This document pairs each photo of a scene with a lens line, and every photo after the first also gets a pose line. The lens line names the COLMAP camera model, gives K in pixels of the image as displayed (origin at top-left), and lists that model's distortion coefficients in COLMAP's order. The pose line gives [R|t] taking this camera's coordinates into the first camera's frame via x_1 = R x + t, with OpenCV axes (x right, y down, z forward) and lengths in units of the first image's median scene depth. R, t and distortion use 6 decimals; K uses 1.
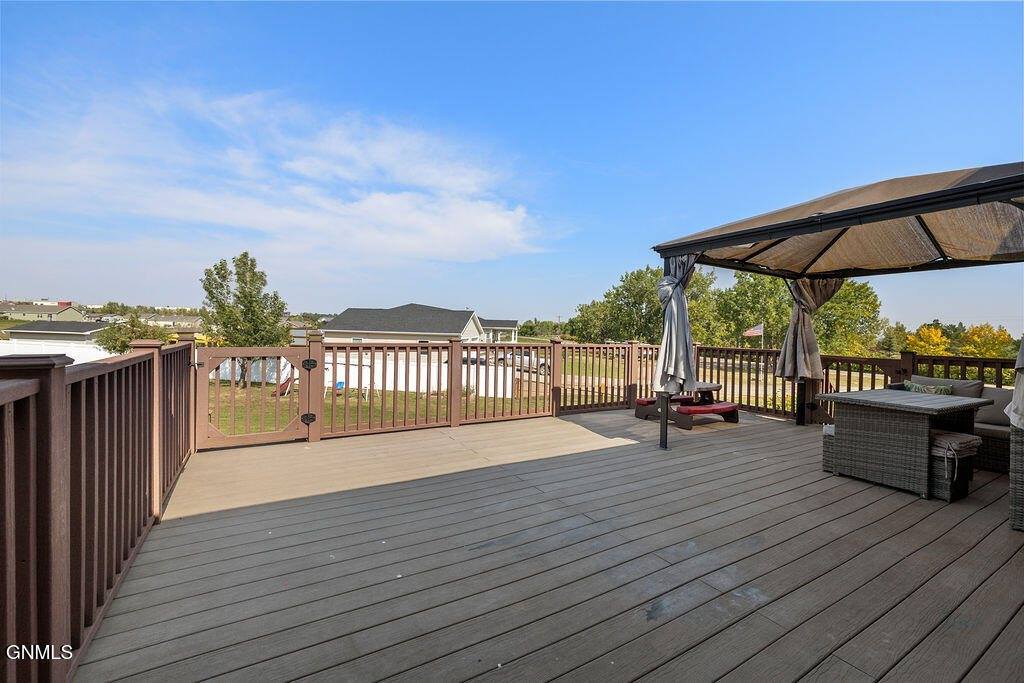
lens RADIAL K [[438.7, 0, 514.9], [0, 438.7, 336.8], [0, 0, 1]] dist [-0.003149, -0.000692]
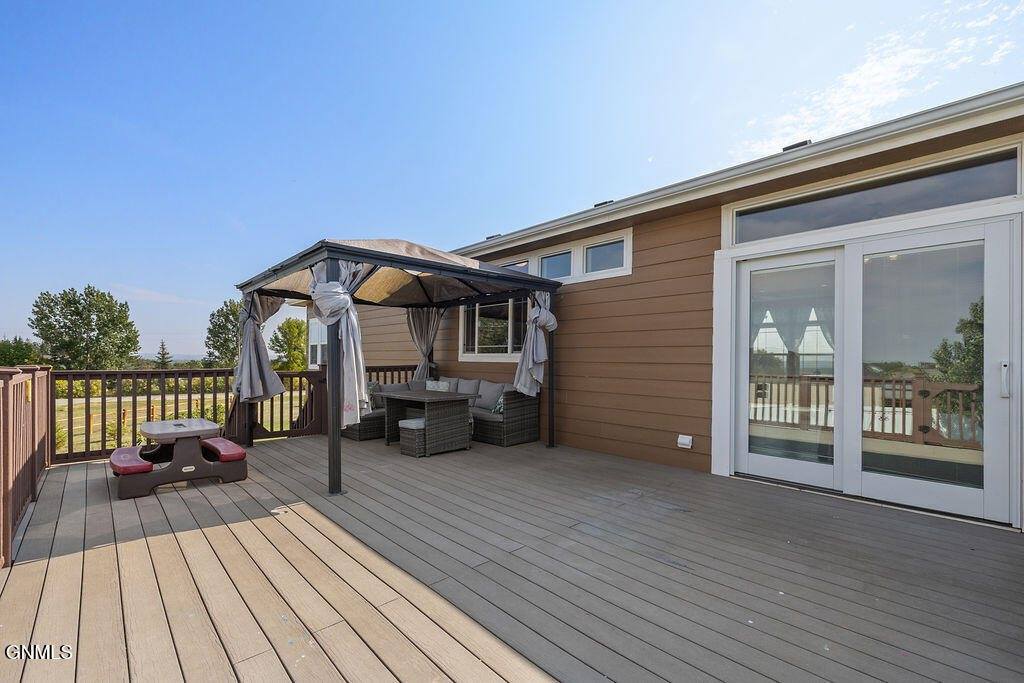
lens RADIAL K [[438.7, 0, 511.5], [0, 438.7, 349.4], [0, 0, 1]] dist [-0.003149, -0.000692]
pose [[-0.219964, -0.005226, 0.975494, -0.851136], [0.002280, 0.999980, 0.005872, -0.028652], [-0.975505, 0.003515, -0.219947, 1.389675]]
